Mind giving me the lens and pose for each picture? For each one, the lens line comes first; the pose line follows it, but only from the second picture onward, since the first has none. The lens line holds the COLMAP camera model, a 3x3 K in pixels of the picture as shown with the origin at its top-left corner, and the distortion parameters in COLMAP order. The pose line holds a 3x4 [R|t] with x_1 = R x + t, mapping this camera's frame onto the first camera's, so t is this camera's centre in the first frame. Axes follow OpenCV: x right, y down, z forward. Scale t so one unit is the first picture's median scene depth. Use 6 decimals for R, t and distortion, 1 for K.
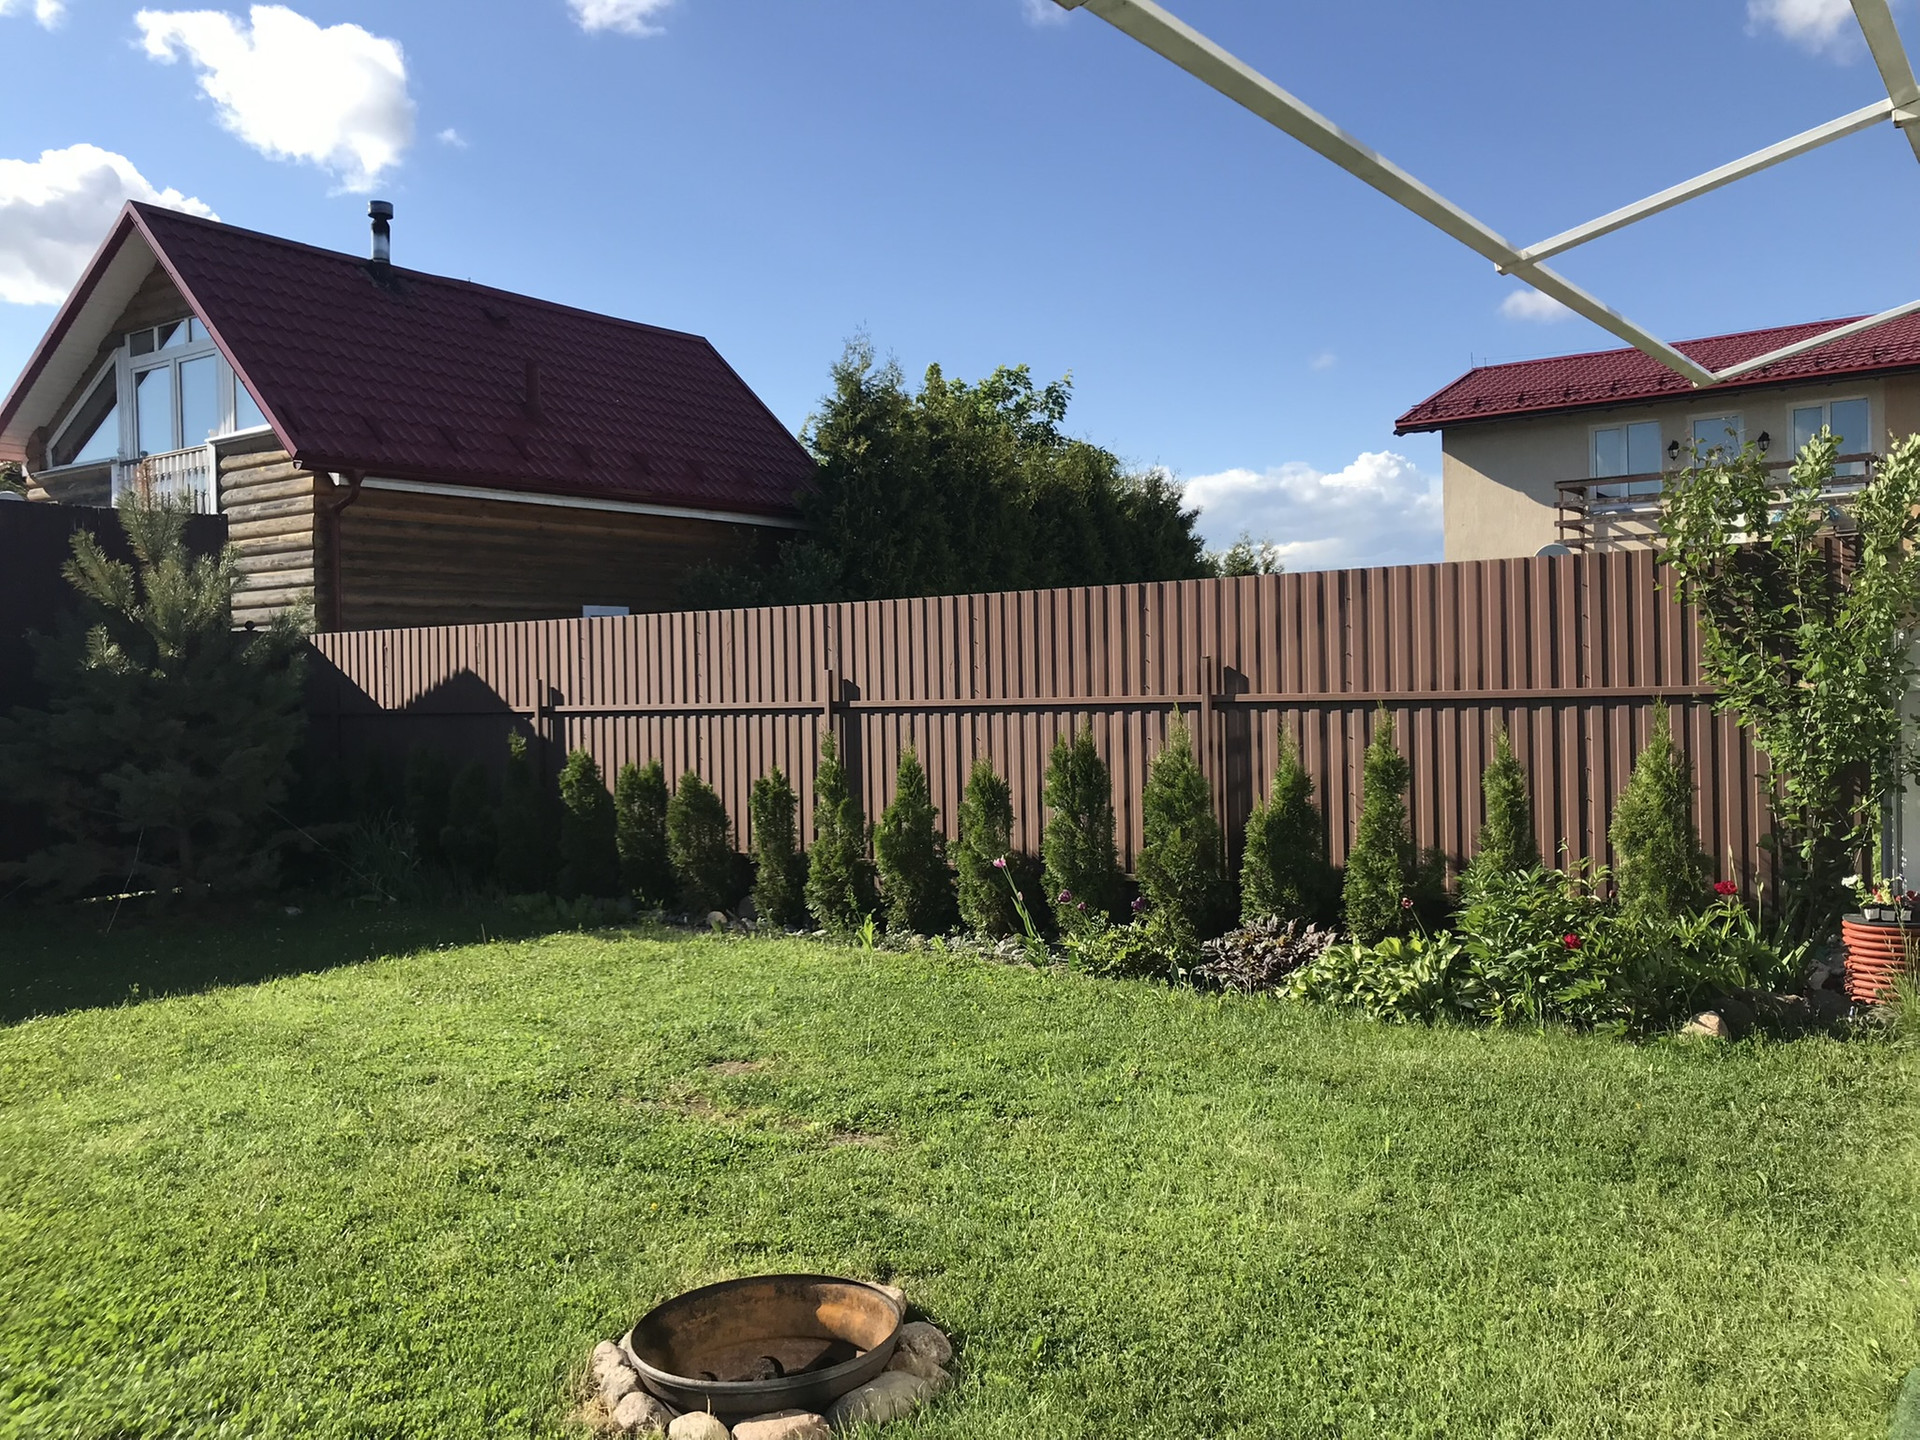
lens RADIAL K [[1587.9, 0, 966.3], [0, 1587.9, 703.1], [0, 0, 1]] dist [0.034692, -0.051315]
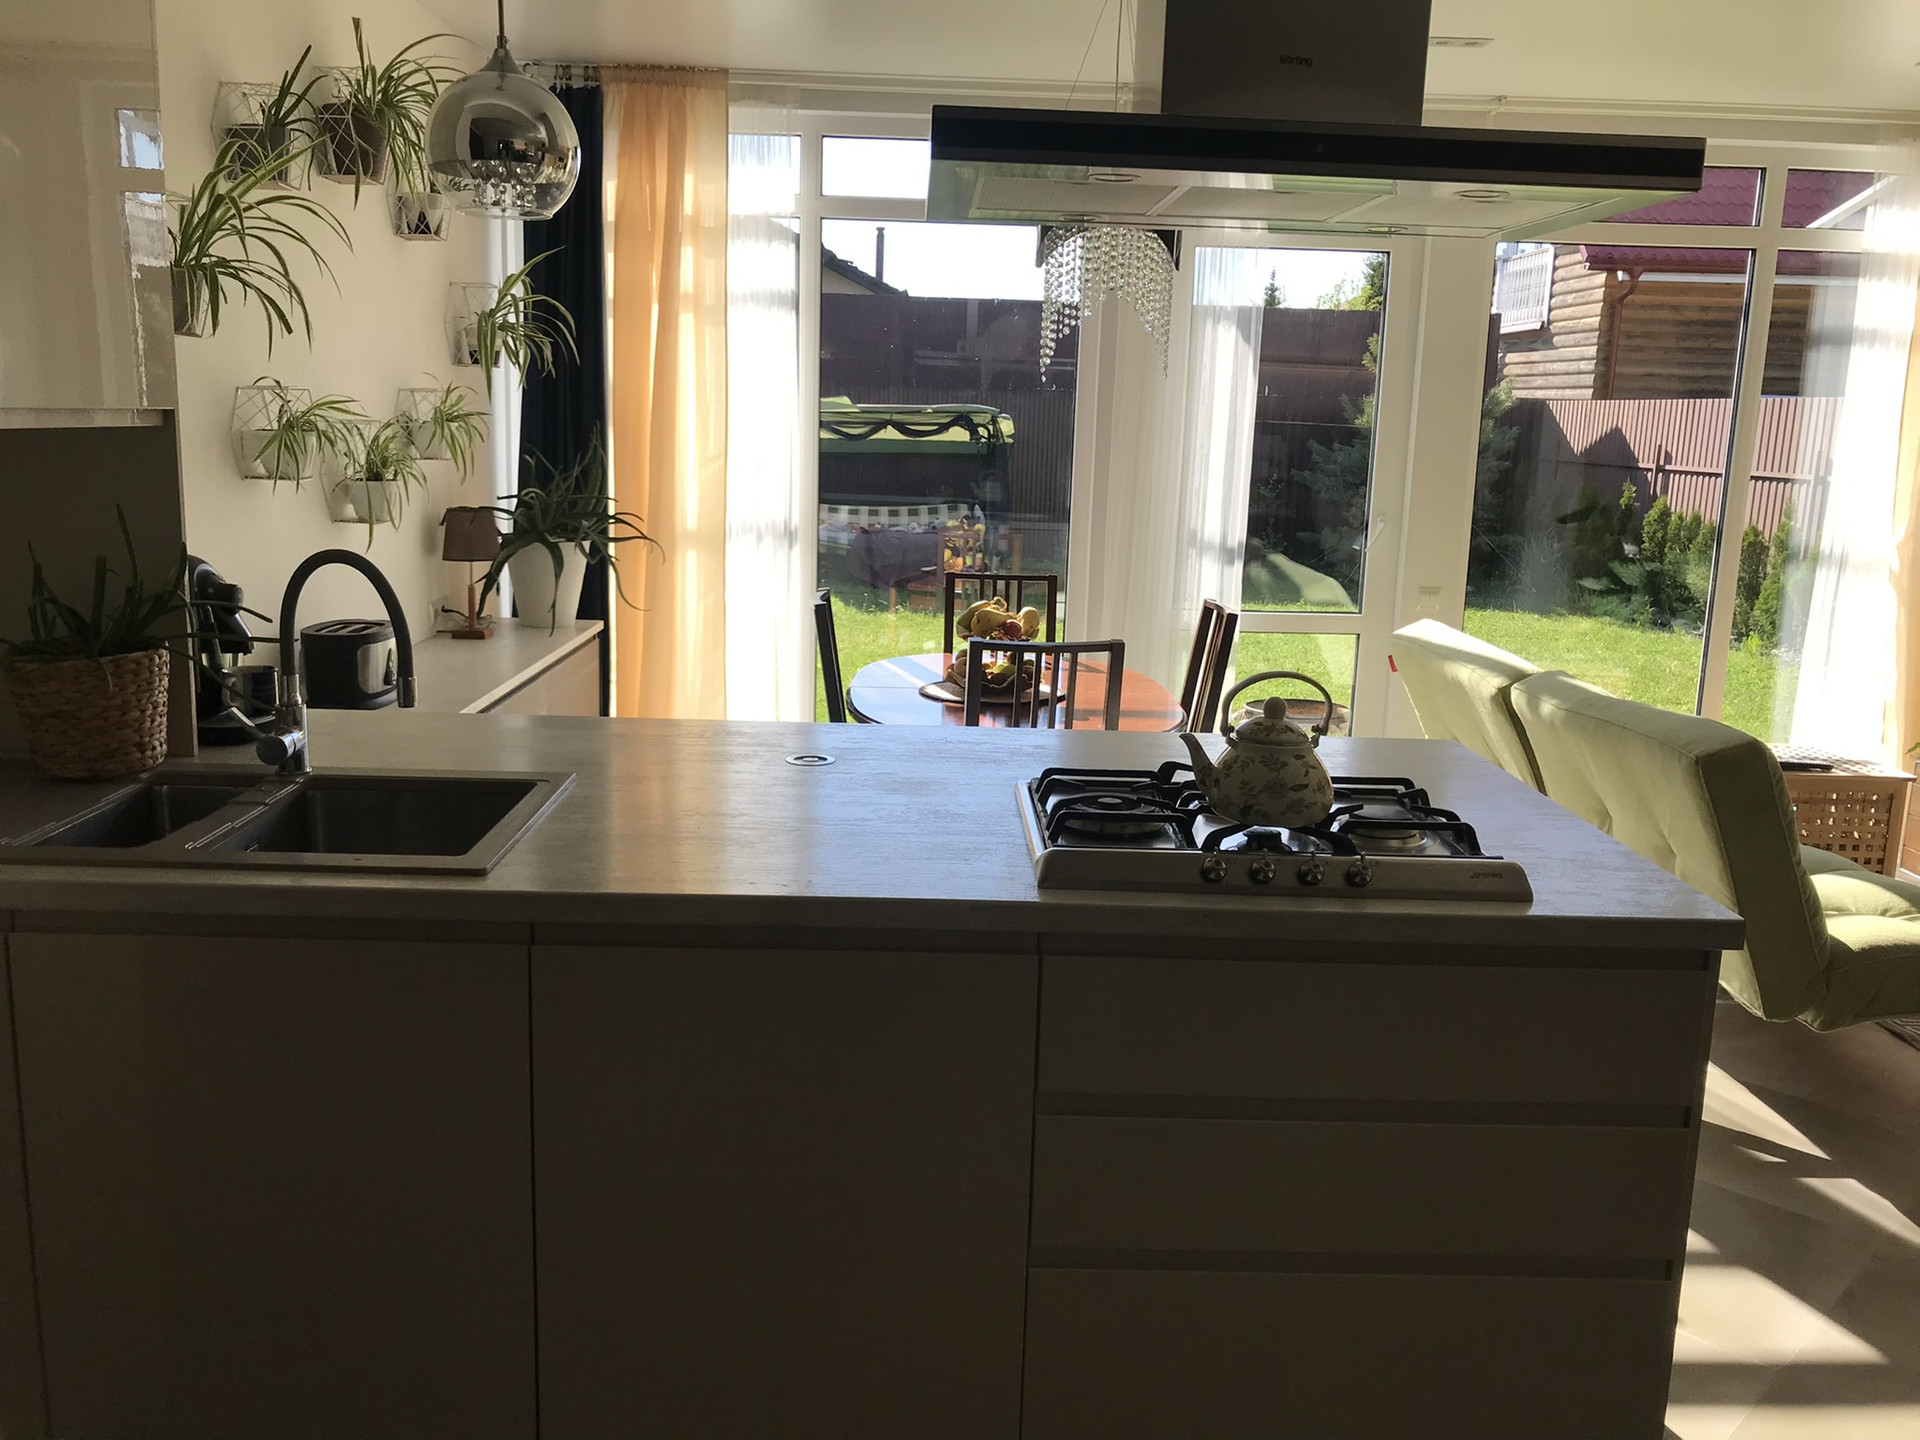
lens RADIAL K [[1587.9, 0, 947.7], [0, 1587.9, 705.3], [0, 0, 1]] dist [0.034692, -0.051315]
pose [[0.597802, 0.184427, -0.780141, 0.469409], [-0.053866, 0.980218, 0.190449, -0.023358], [0.799832, -0.071828, 0.595910, -0.297813]]
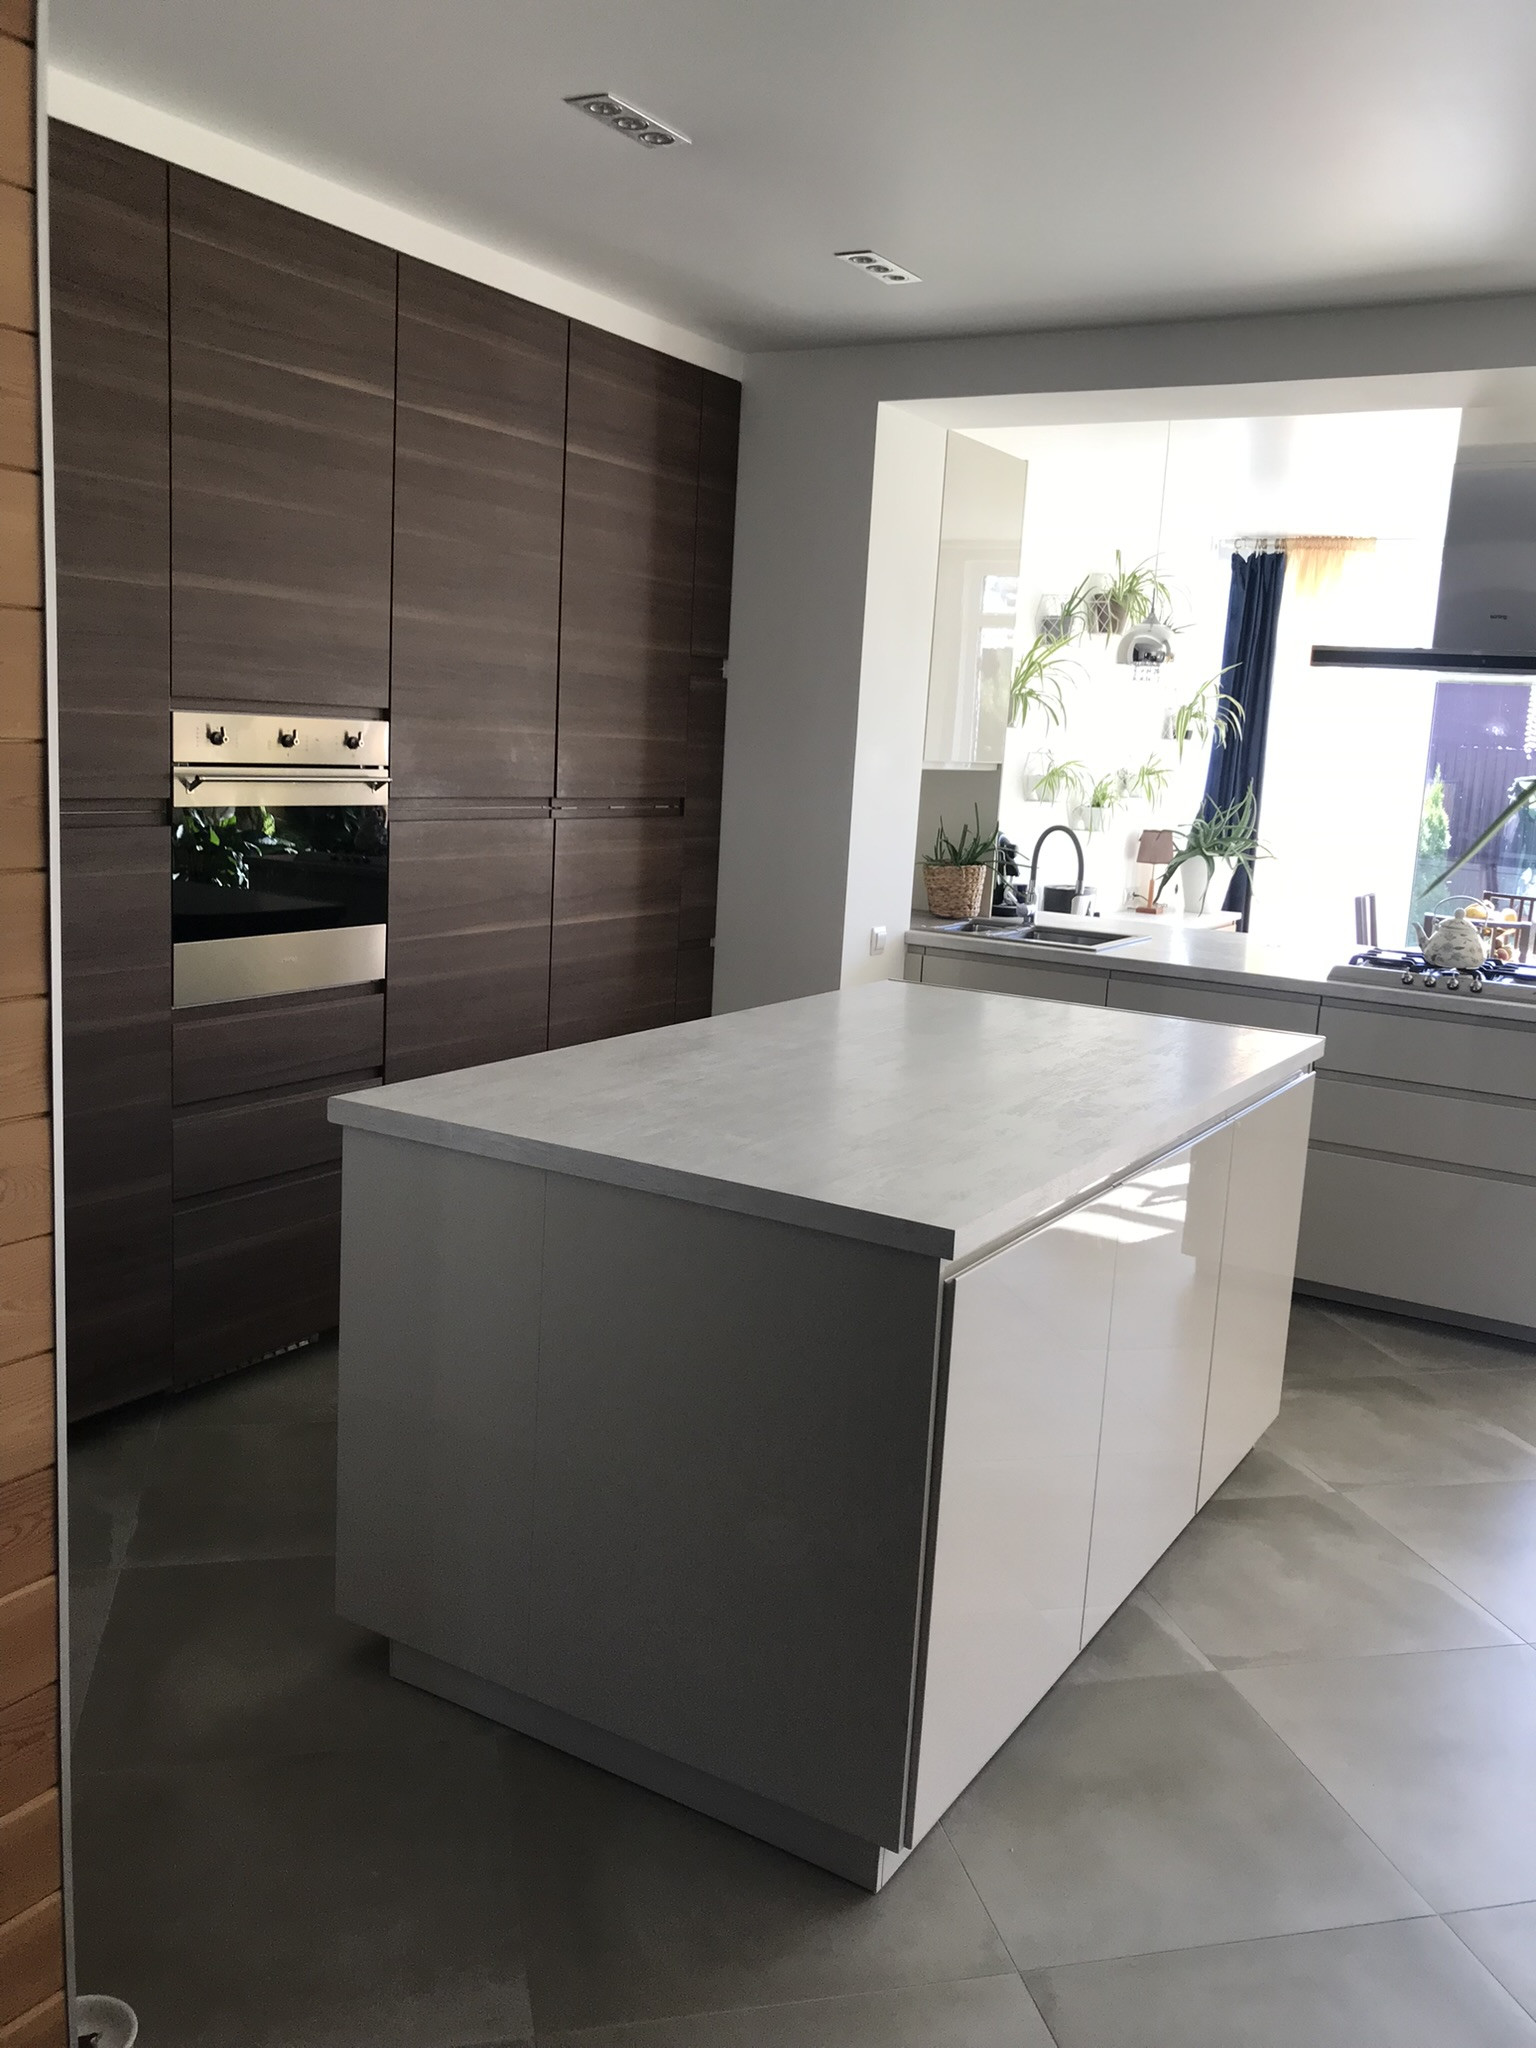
lens RADIAL K [[1693.8, 0, 767.4], [0, 1693.8, 1021.1], [0, 0, 1]] dist [0.034692, -0.051315]
pose [[0.075396, 0.193405, -0.978218, 0.740542], [-0.070626, 0.979582, 0.188231, -0.030820], [0.994649, 0.054896, 0.087516, -0.360576]]
